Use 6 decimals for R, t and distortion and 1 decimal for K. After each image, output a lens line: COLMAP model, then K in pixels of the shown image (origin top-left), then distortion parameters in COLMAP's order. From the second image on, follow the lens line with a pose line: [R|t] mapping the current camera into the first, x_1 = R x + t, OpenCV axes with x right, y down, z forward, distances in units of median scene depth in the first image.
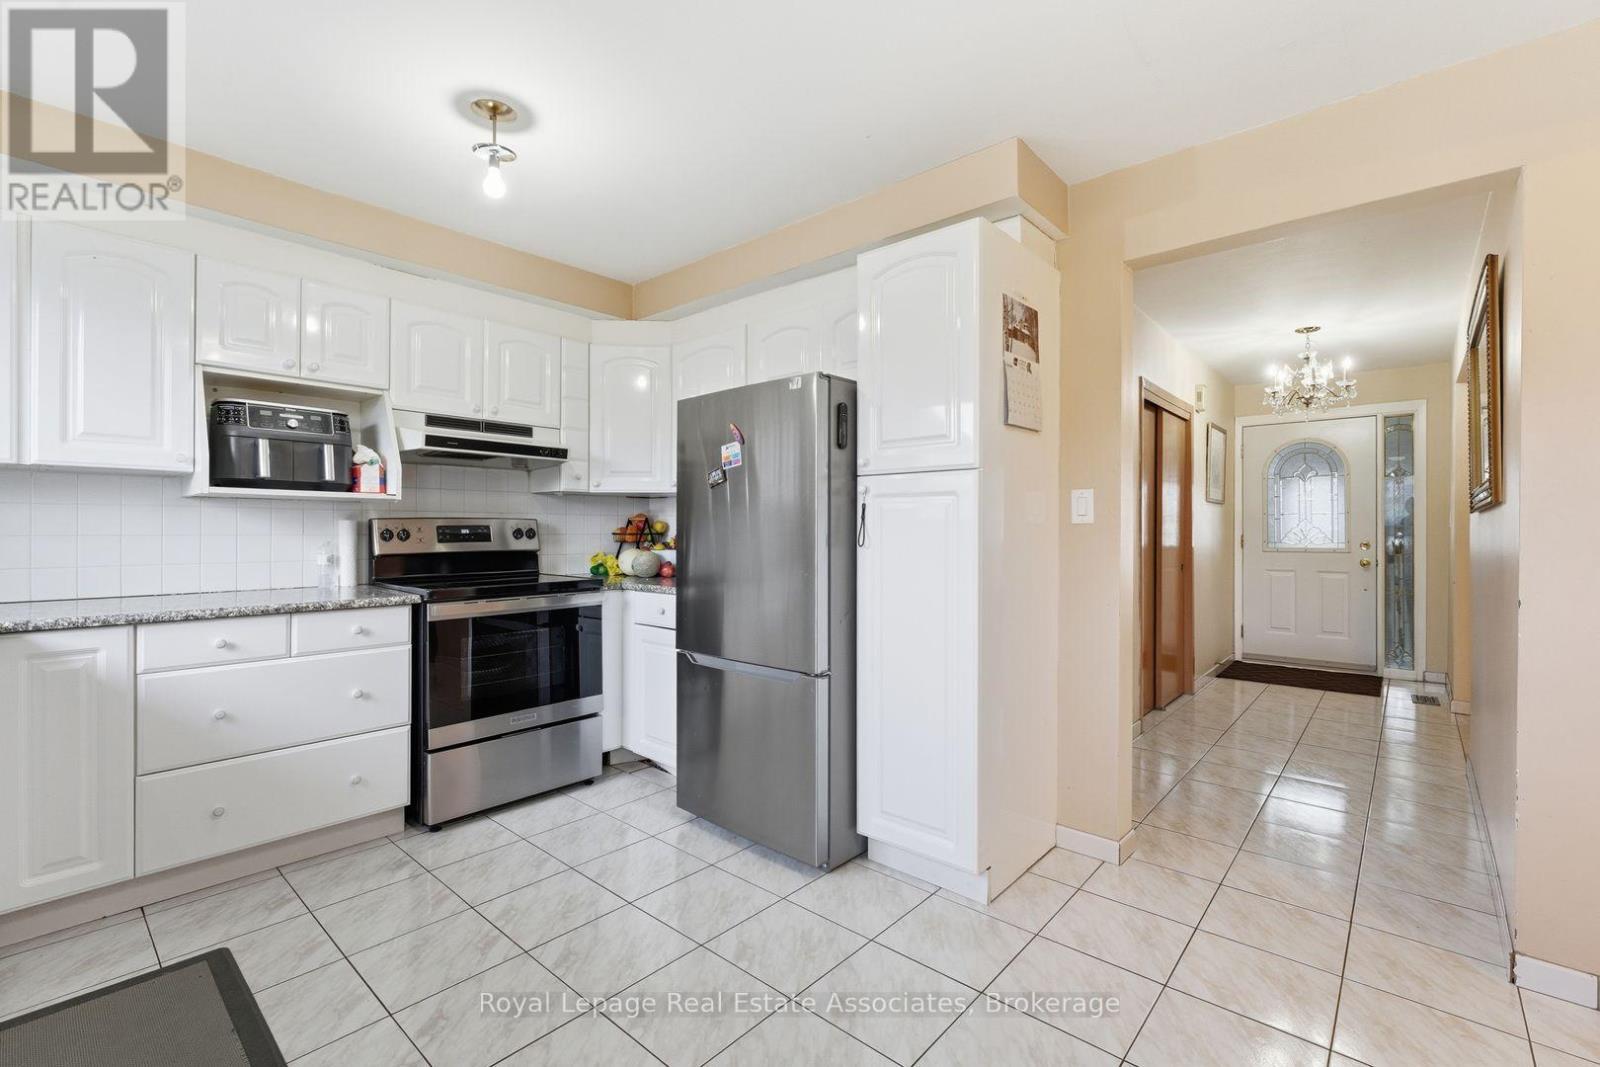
lens RADIAL K [[699.2, 0, 800.0], [0, 699.2, 533.5], [0, 0, 1]] dist [0.000018, -0.000064]
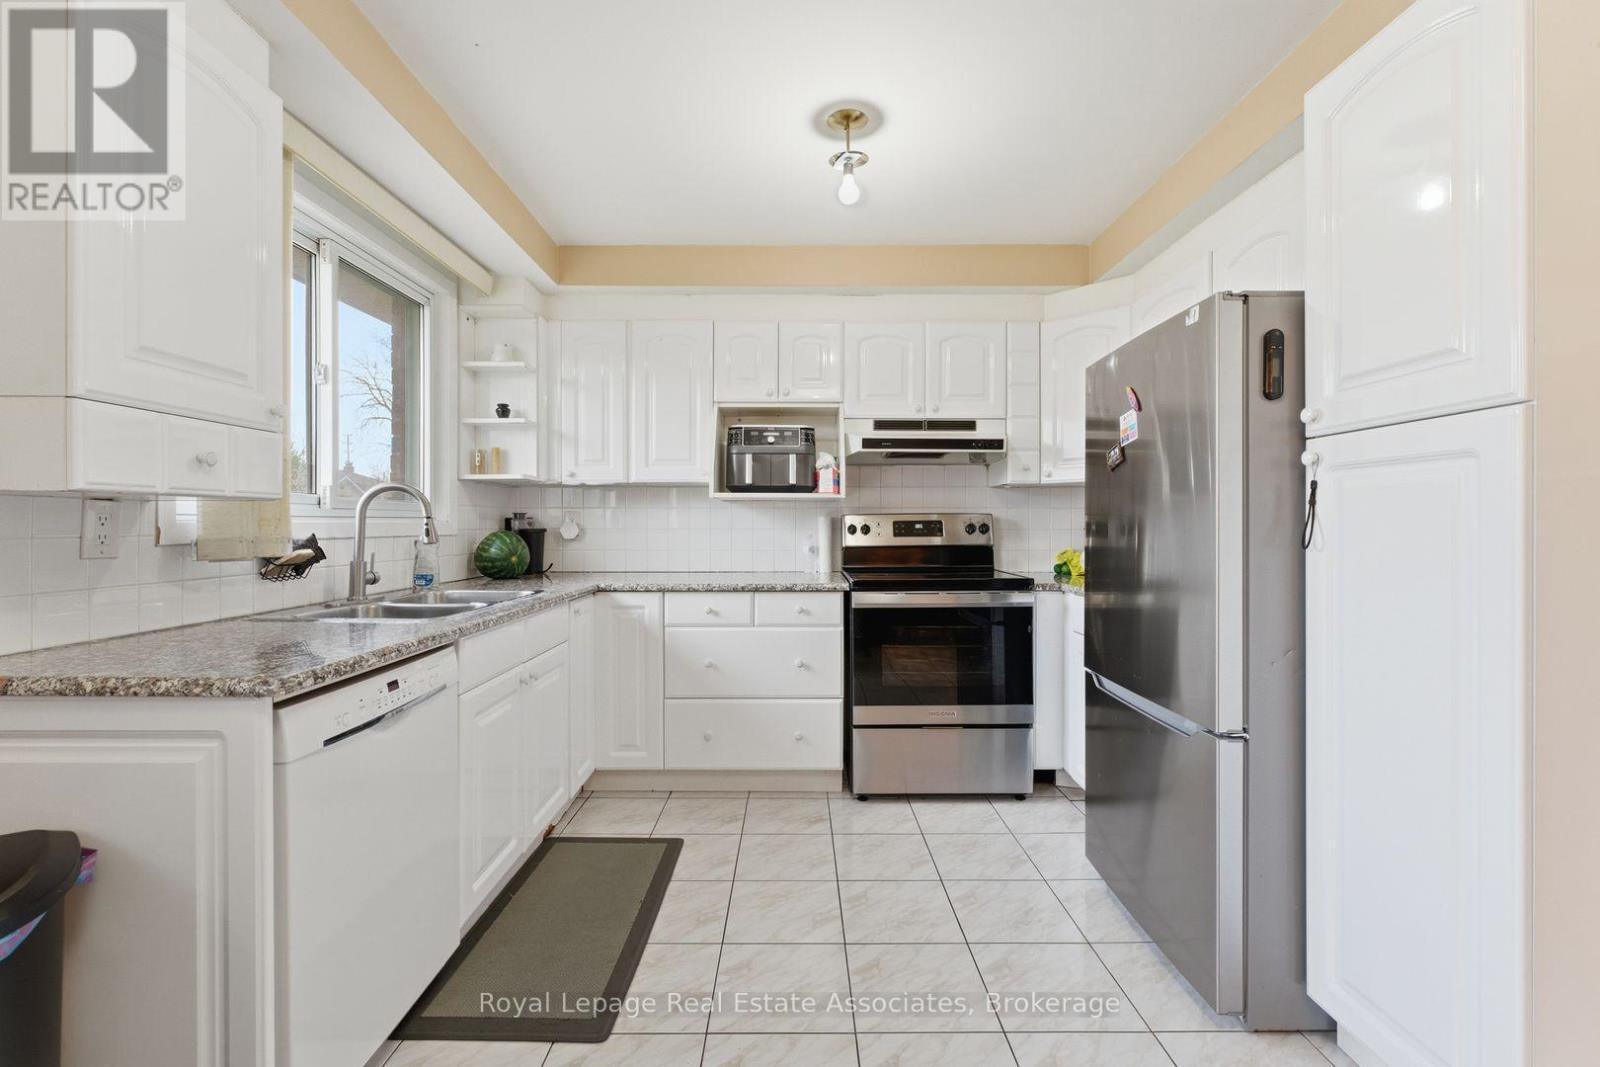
lens RADIAL K [[691.1, 0, 800.0], [0, 691.1, 528.3], [0, 0, 1]] dist [-0.001590, -0.000377]
pose [[0.667127, 0.000801, -0.744944, 0.225946], [-0.001591, 0.999999, -0.000350, 0.001167], [0.744943, 0.001419, 0.667127, 0.213939]]
